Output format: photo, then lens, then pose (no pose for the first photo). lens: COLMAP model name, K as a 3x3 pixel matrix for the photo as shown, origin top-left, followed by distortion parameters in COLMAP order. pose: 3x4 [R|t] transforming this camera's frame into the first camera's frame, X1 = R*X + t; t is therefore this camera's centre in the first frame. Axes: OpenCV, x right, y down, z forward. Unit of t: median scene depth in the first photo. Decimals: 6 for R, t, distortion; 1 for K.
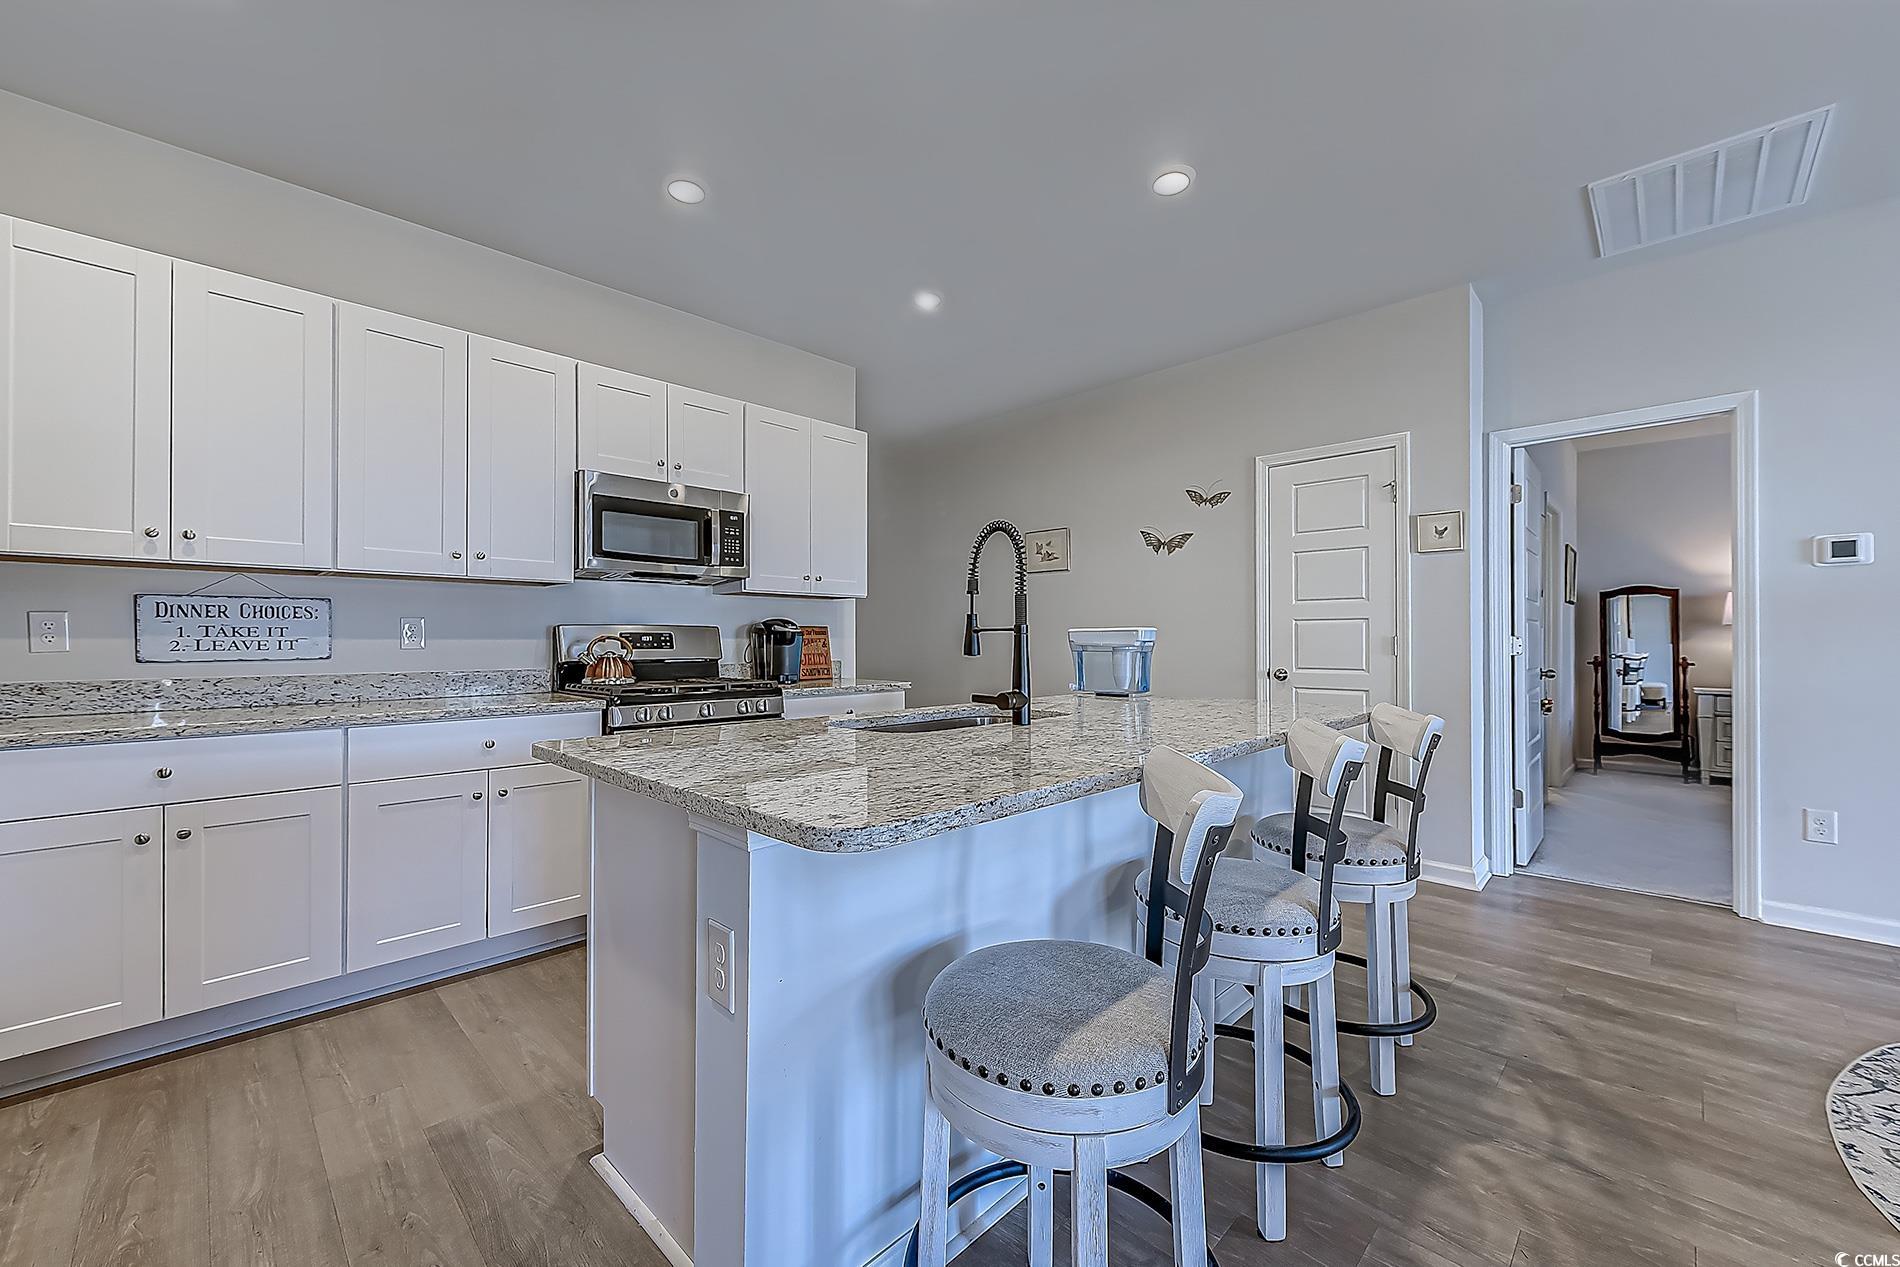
lens RADIAL K [[754.8, 0, 958.3], [0, 754.8, 639.3], [0, 0, 1]] dist [0.003640, 0.000124]
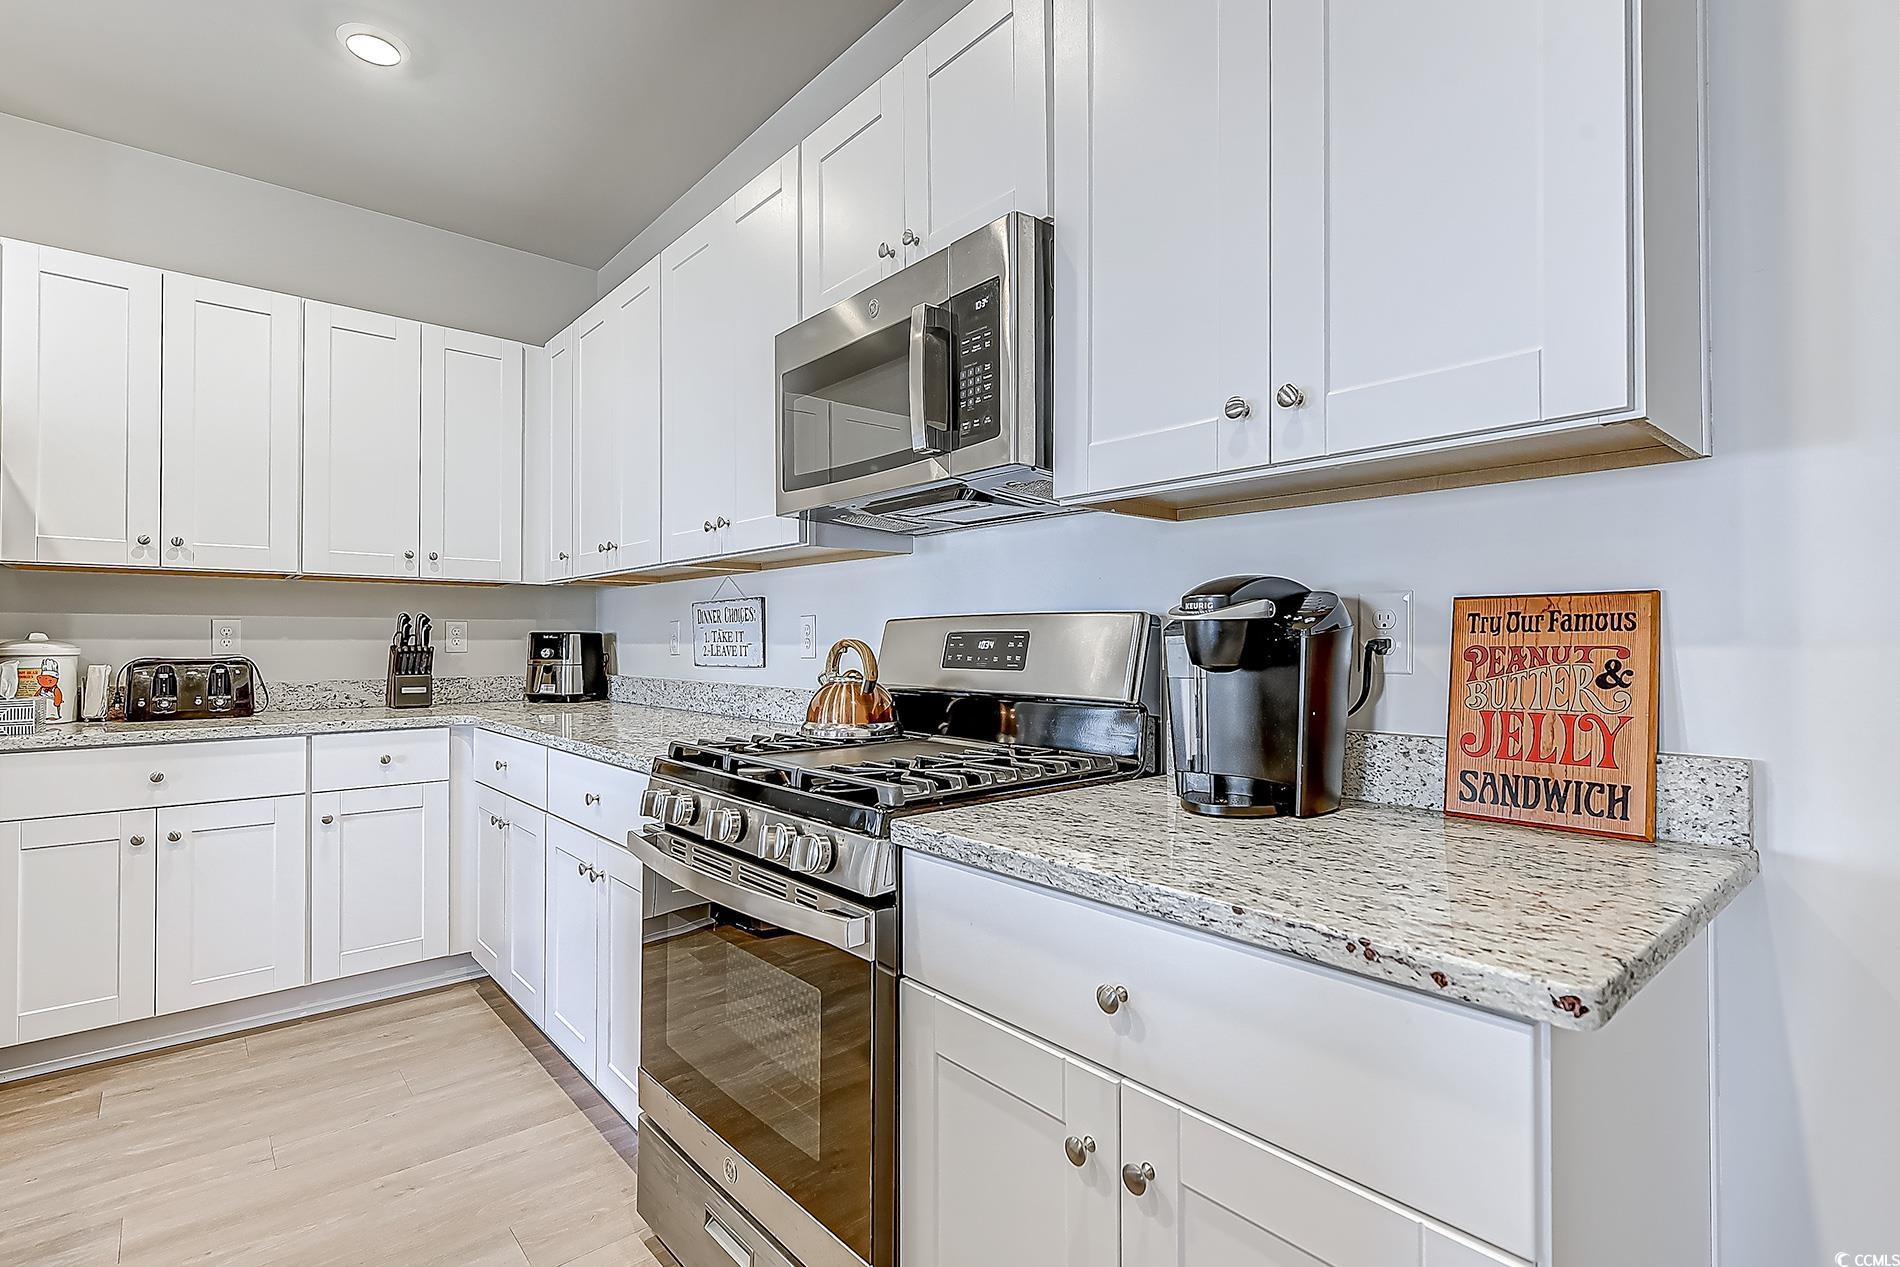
lens RADIAL K [[901.2, 0, 953.9], [0, 901.2, 636.3], [0, 0, 1]] dist [0.002699, -0.000018]
pose [[-0.084197, -0.002699, -0.996445, 0.162618], [0.000378, 0.999996, -0.002741, -0.006746], [0.996449, -0.000608, -0.084196, 1.384472]]
